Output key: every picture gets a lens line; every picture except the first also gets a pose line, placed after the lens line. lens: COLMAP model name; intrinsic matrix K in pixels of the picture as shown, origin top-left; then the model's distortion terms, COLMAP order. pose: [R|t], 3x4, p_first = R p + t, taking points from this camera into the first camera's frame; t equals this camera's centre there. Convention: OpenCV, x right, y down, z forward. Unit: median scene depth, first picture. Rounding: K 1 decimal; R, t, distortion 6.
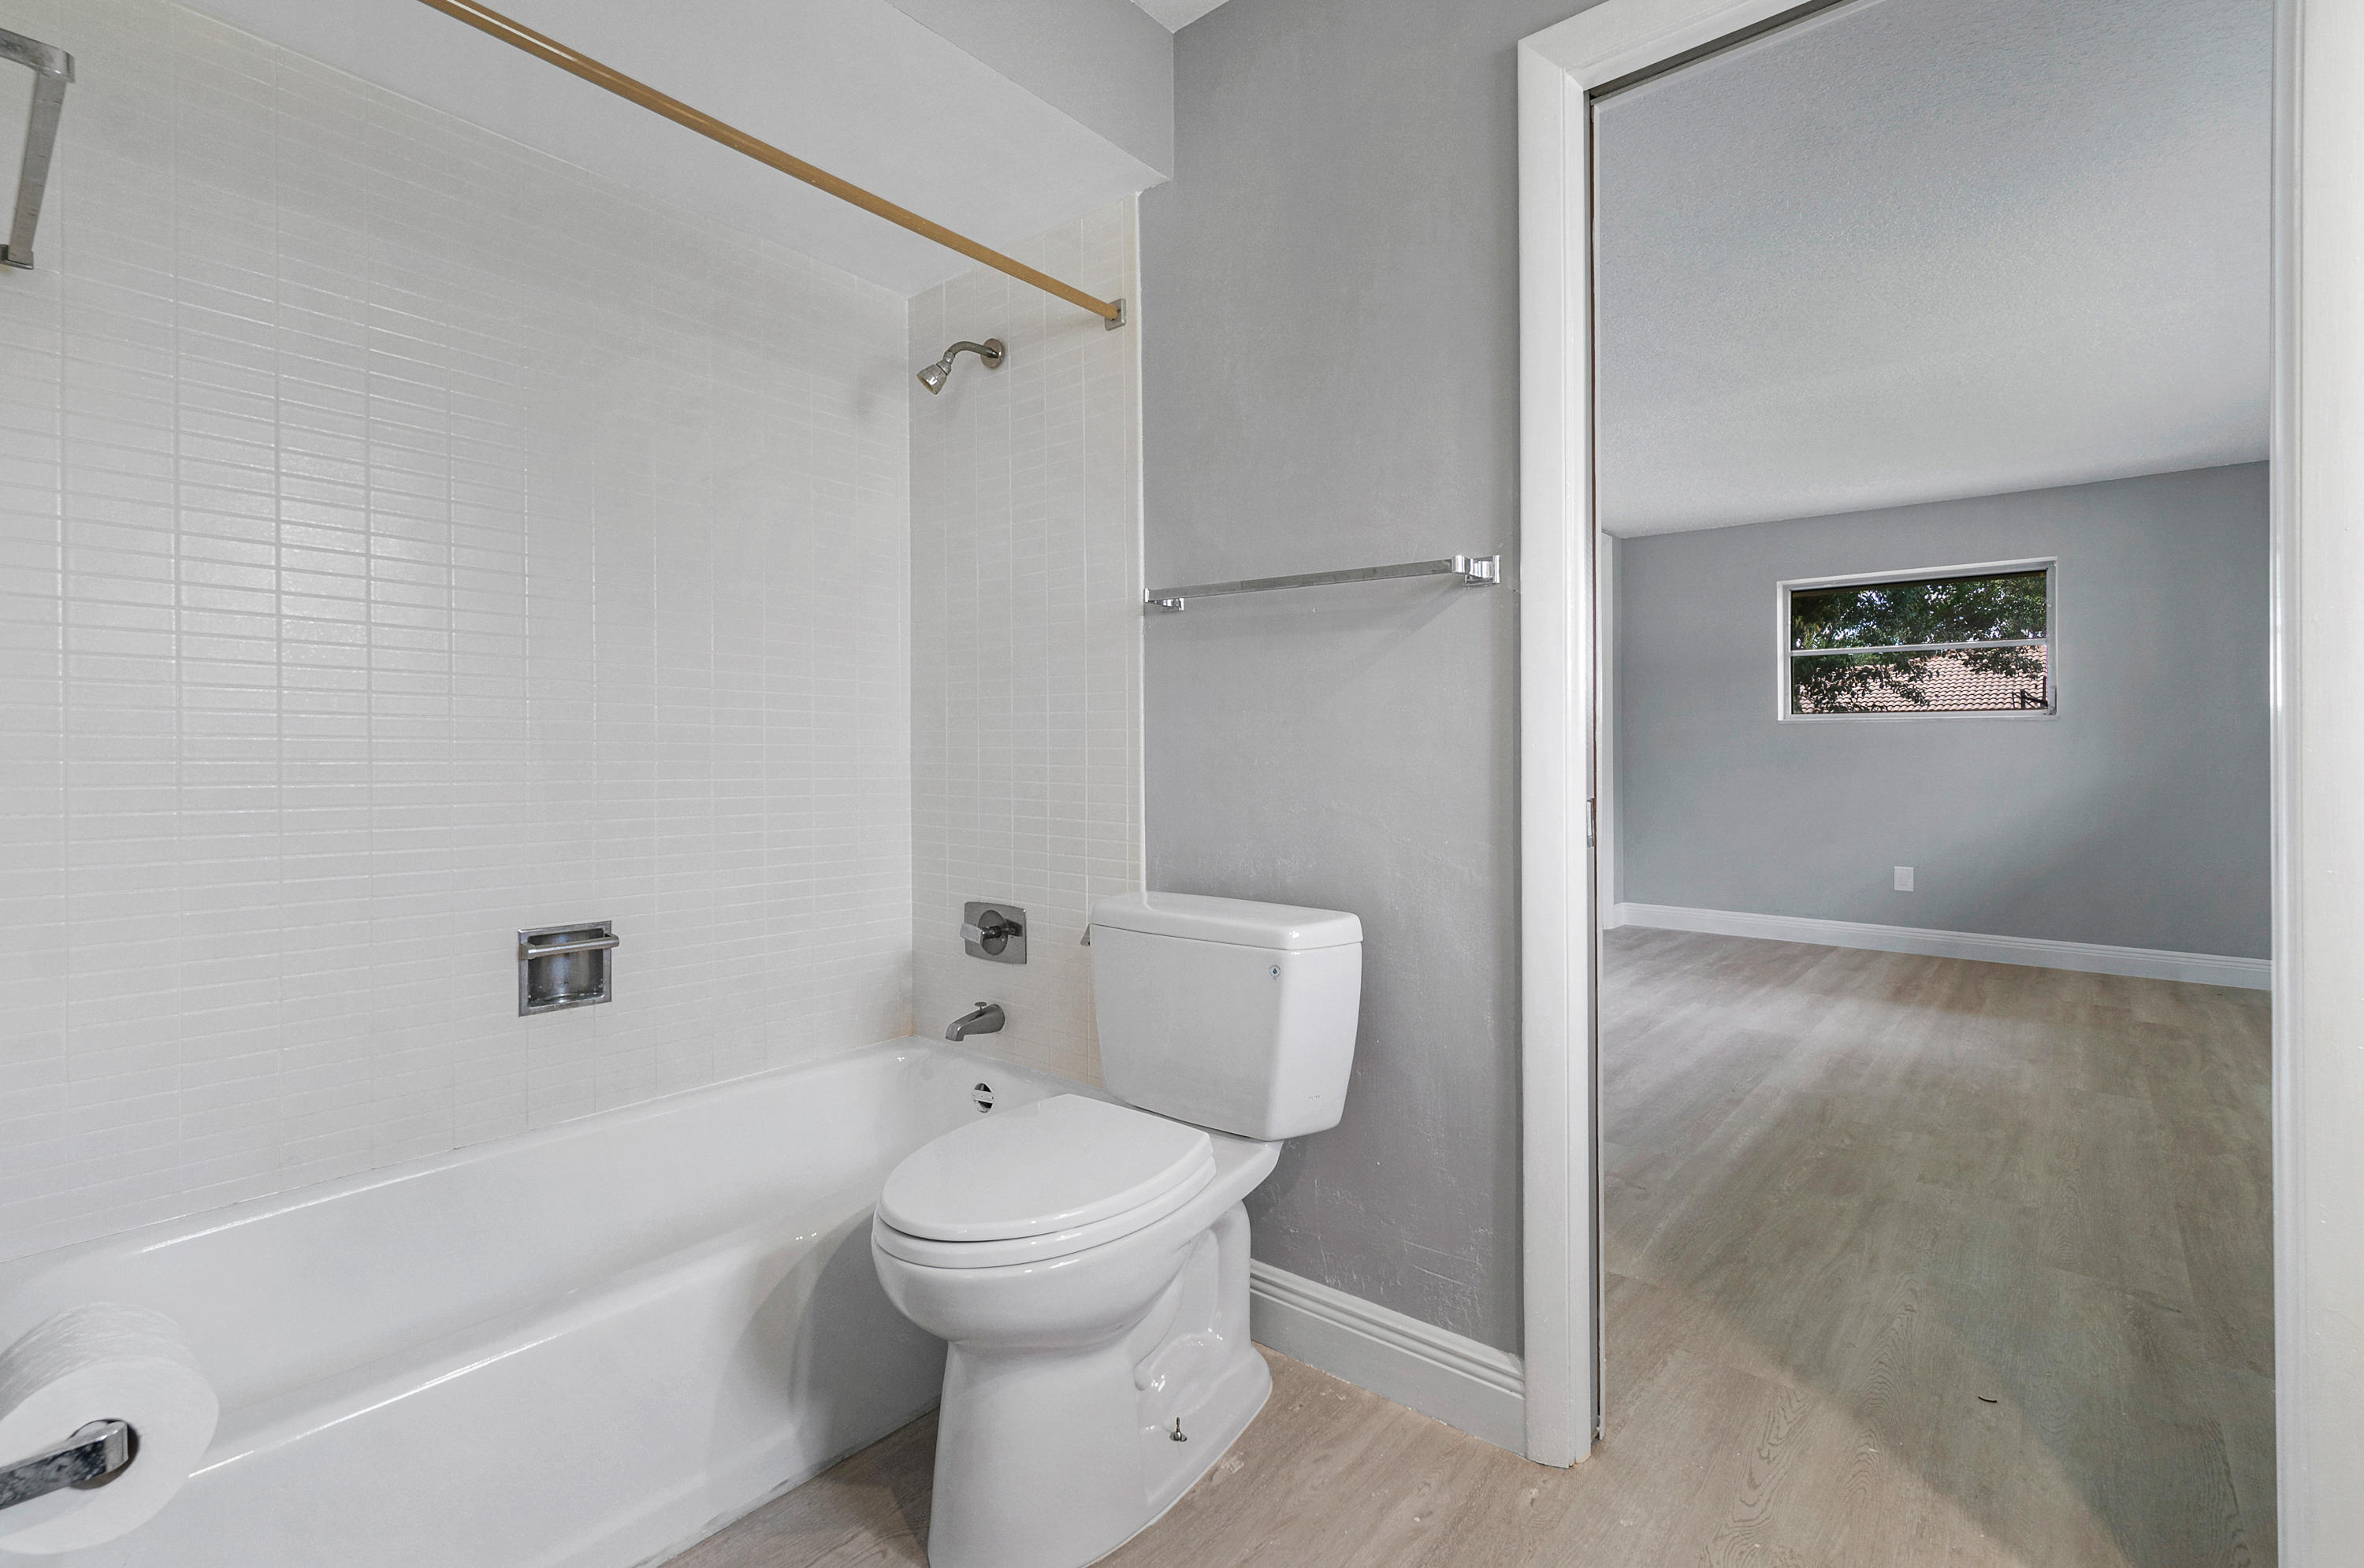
lens RADIAL K [[1027.0, 0, 1156.5], [0, 1027.0, 769.2], [0, 0, 1]] dist [0.002701, 0.000354]
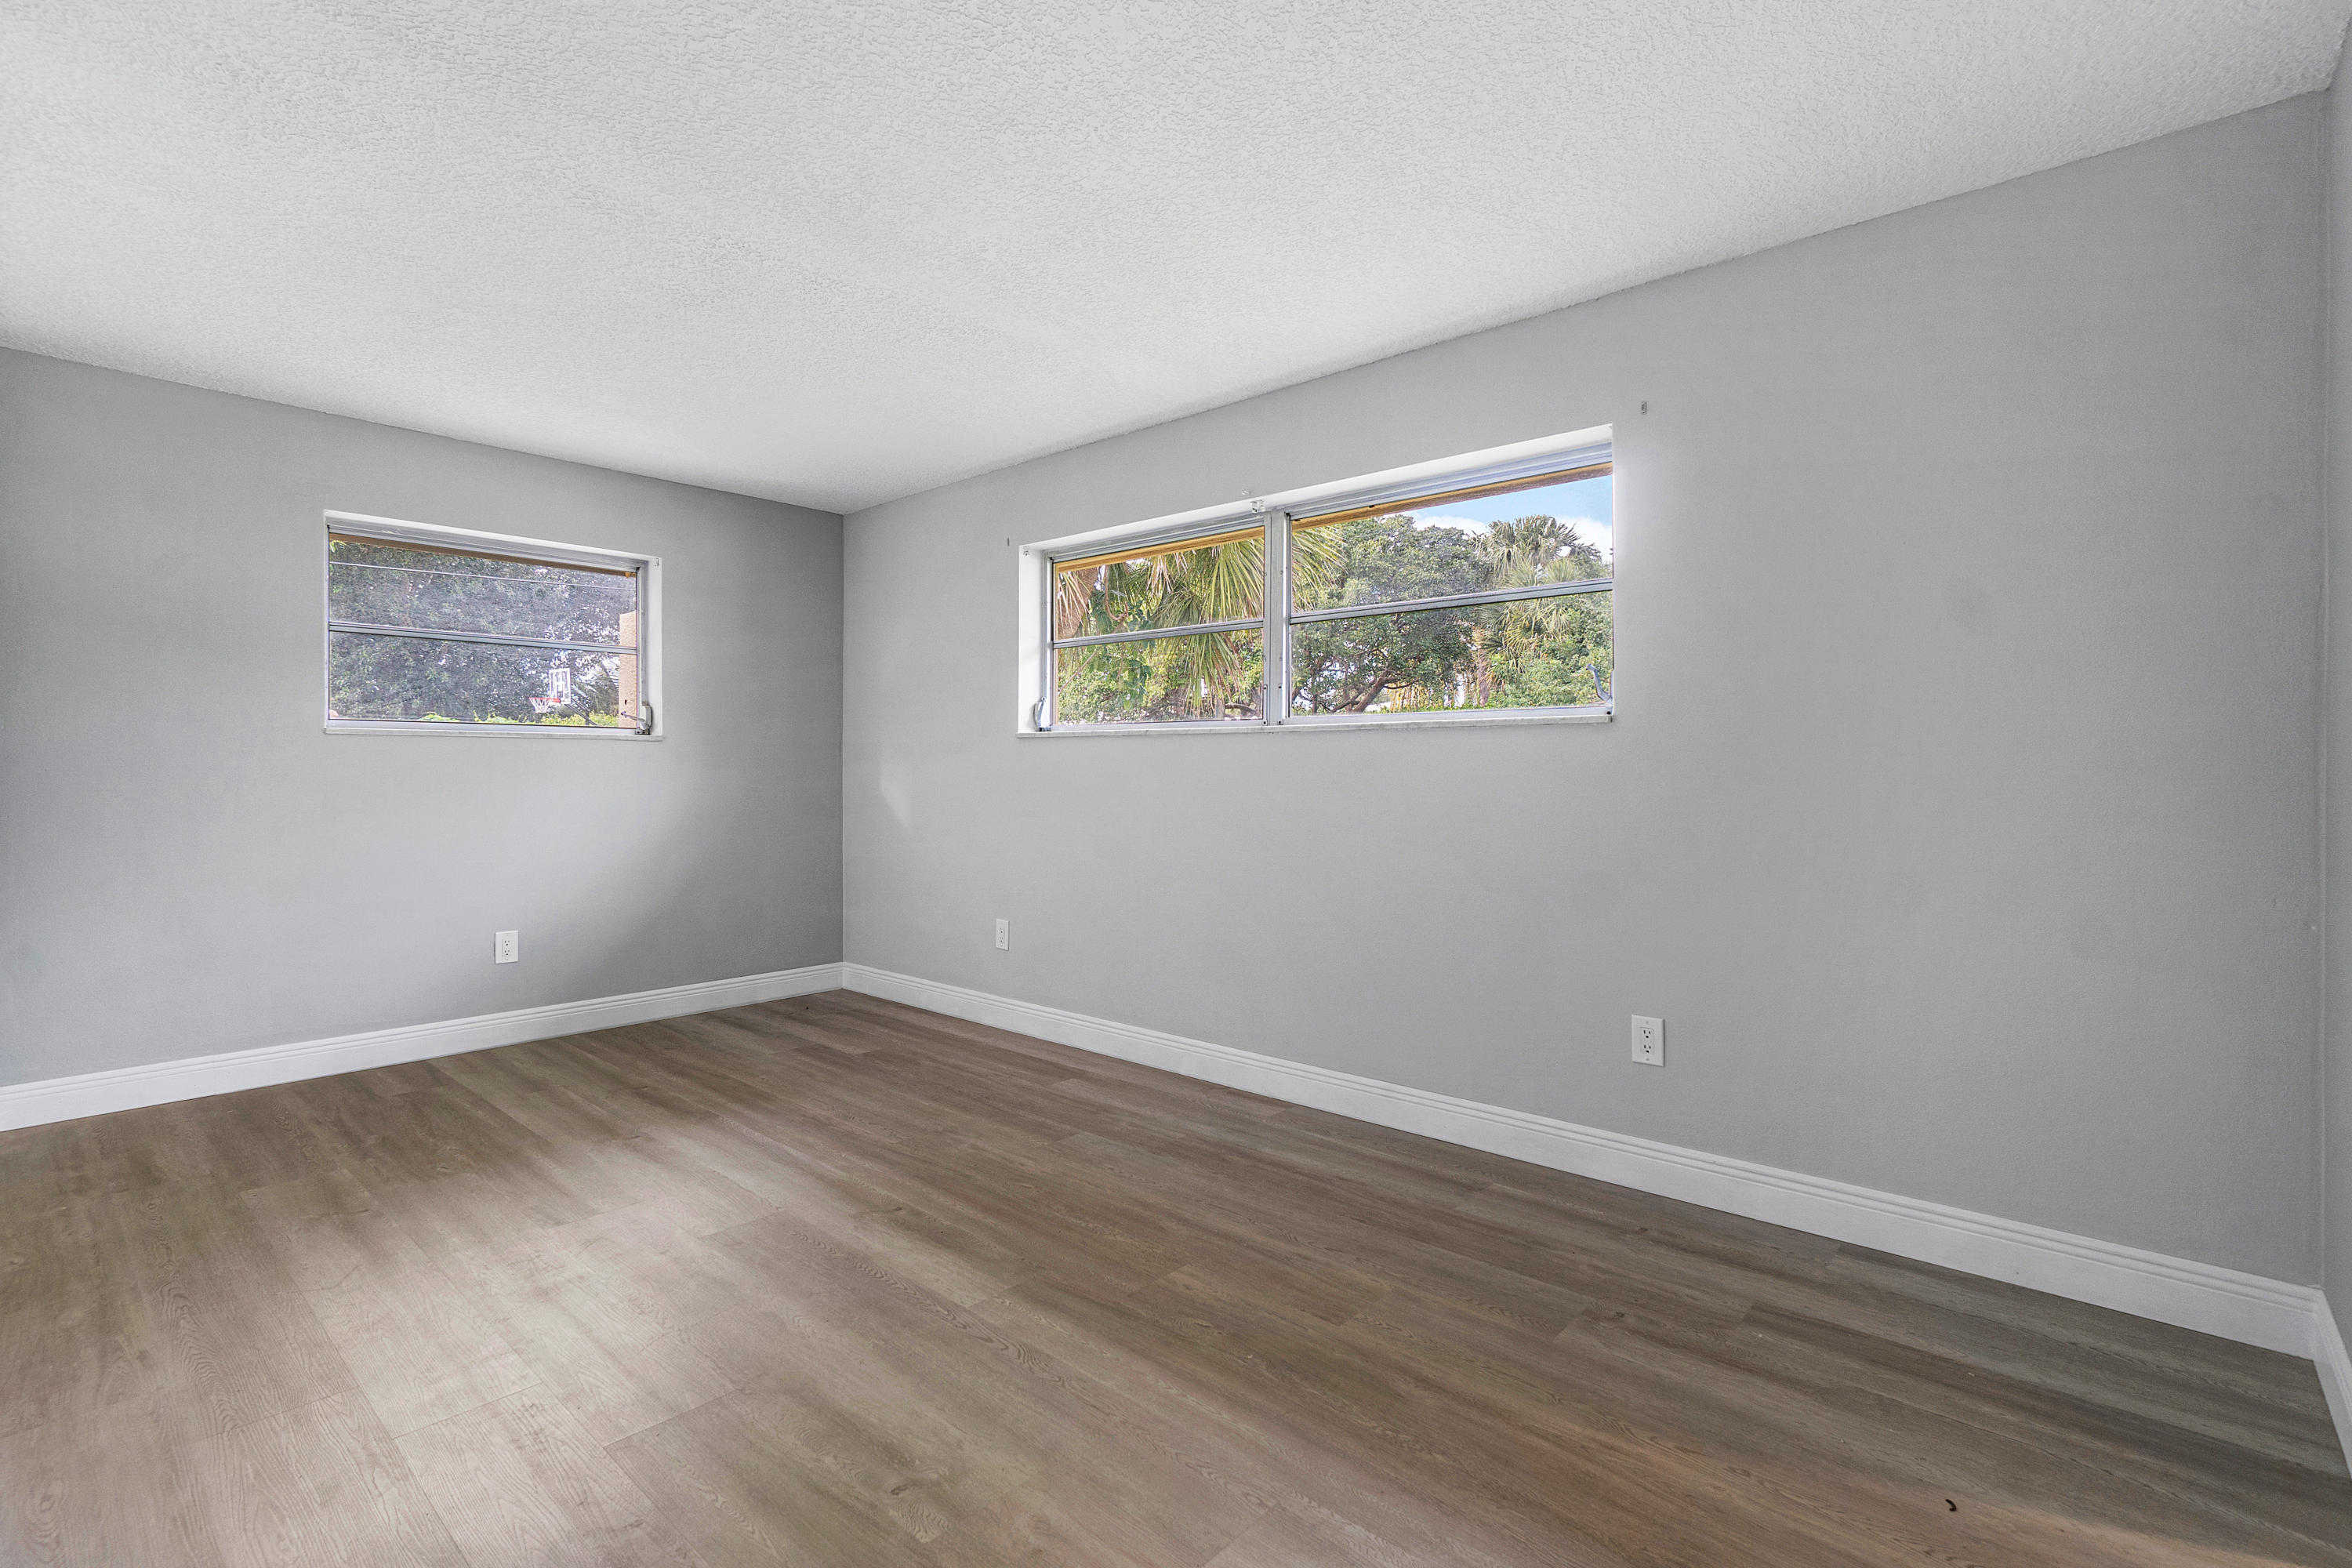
lens RADIAL K [[1061.2, 0, 1176.0], [0, 1061.2, 784.0], [0, 0, 1]] dist [0.000482, 0.000112]
pose [[0.002532, -0.012713, 0.999916, -0.094004], [0.003876, 0.999912, 0.012703, -0.040000], [-0.999989, 0.003843, 0.002581, 0.930892]]
